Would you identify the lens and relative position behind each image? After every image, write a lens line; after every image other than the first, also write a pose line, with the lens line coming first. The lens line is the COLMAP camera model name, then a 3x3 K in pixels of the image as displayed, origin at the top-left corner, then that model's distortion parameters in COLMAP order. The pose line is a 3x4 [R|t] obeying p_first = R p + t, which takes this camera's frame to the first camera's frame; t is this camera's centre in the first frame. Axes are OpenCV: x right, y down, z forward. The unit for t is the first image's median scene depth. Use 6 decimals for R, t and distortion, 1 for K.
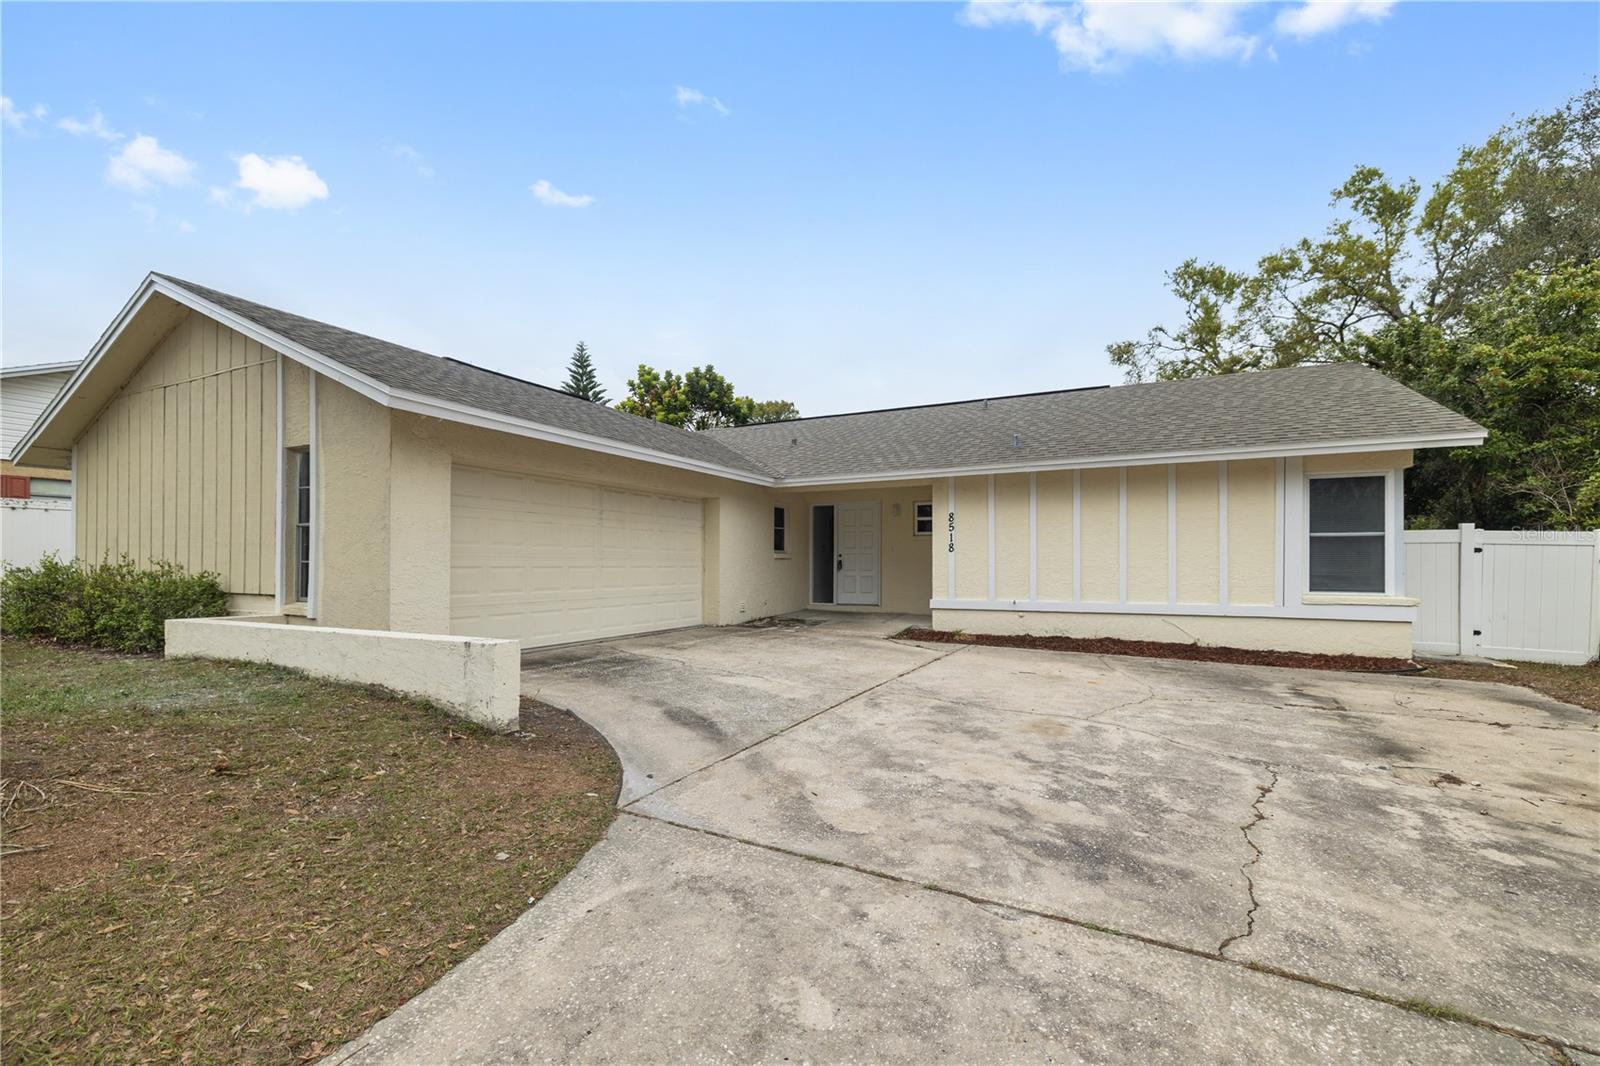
lens RADIAL K [[688.1, 0, 800.0], [0, 688.1, 533.0], [0, 0, 1]] dist [0.000658, 0.000129]
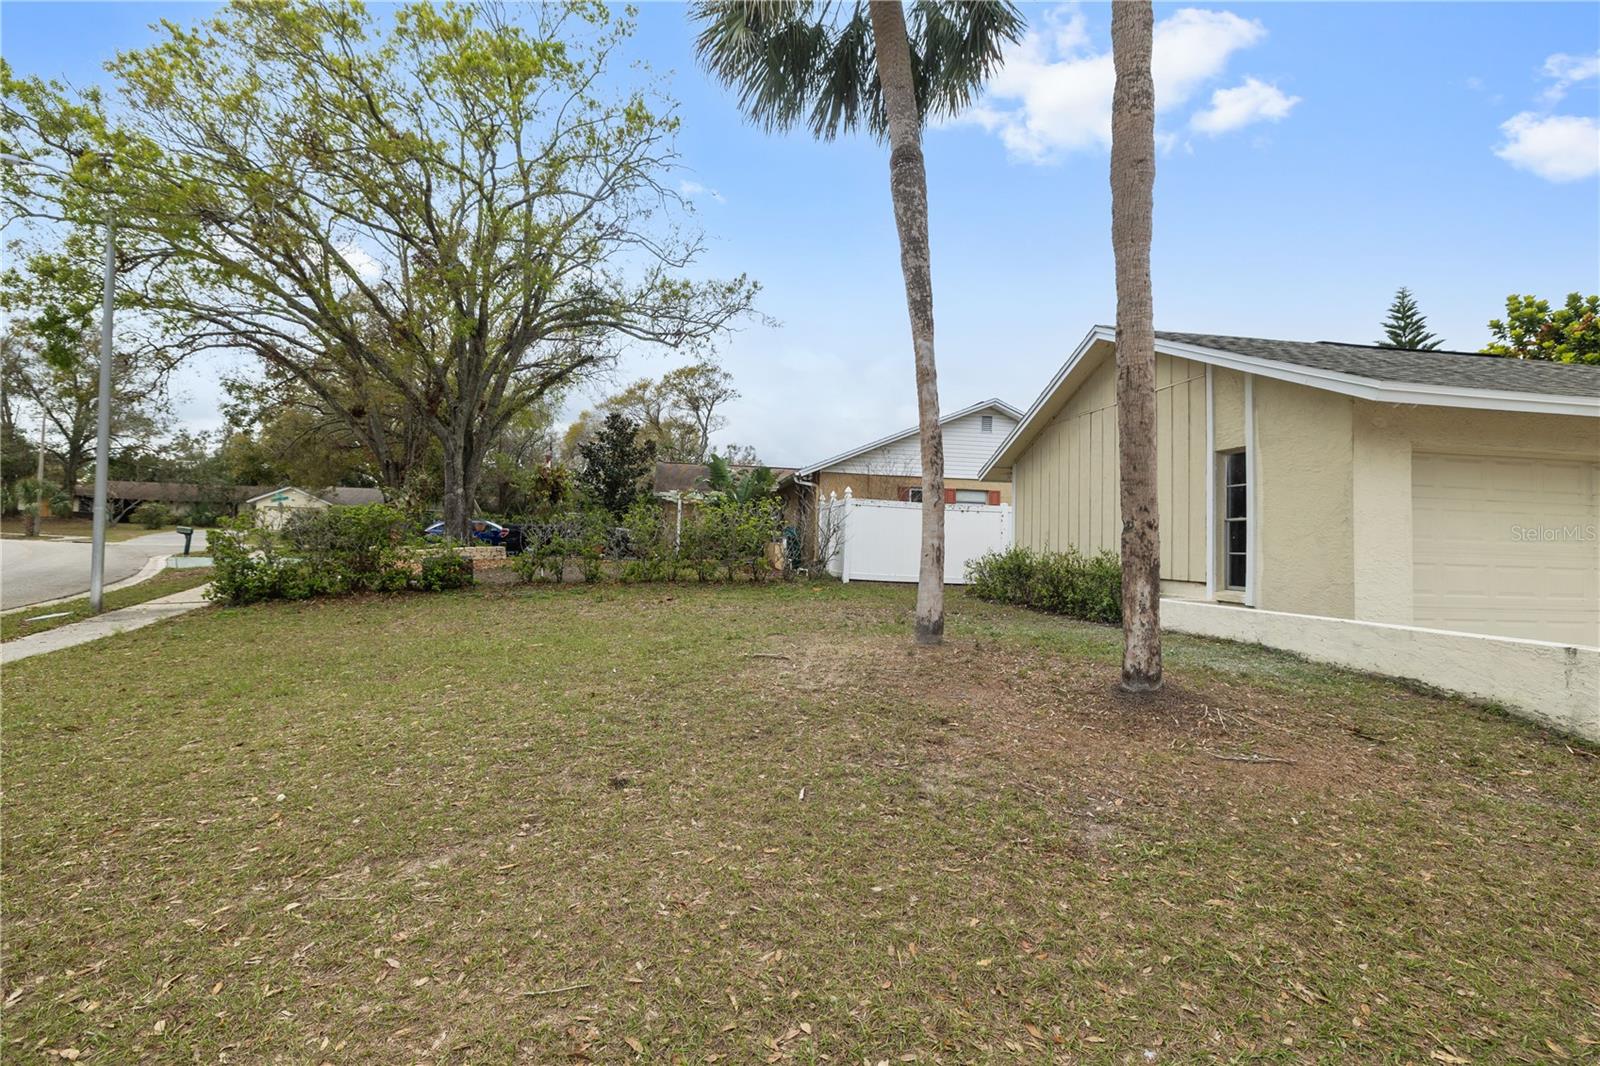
lens RADIAL K [[716.9, 0, 797.1], [0, 716.9, 499.9], [0, 0, 1]] dist [-0.000806, -0.000008]
pose [[0.571532, -0.037087, -0.819741, -0.115234], [0.006597, 0.999154, -0.040605, -0.001095], [0.820553, 0.017799, 0.571293, -0.143227]]
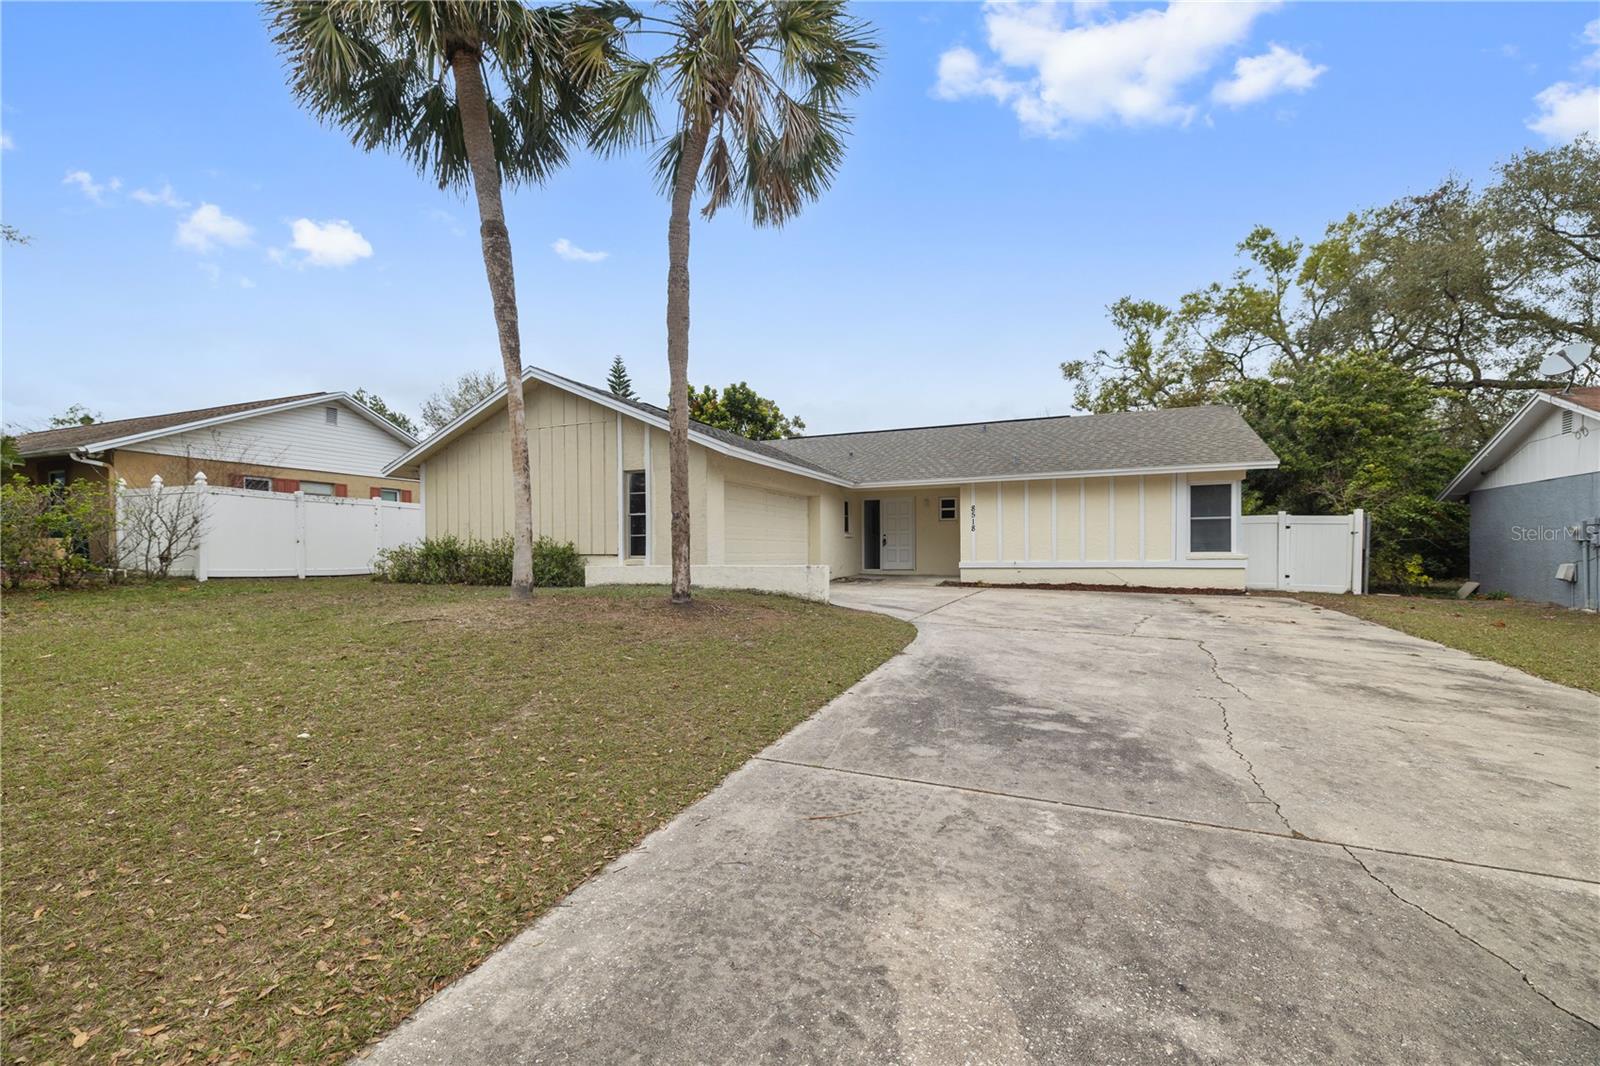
lens RADIAL K [[704.4, 0, 794.9], [0, 704.4, 528.0], [0, 0, 1]] dist [0.001420, 0.000107]
pose [[0.997462, -0.004566, 0.071050, -0.278901], [0.003981, 0.999957, 0.008366, 0.005920], [-0.071085, -0.008062, 0.997438, -0.521610]]
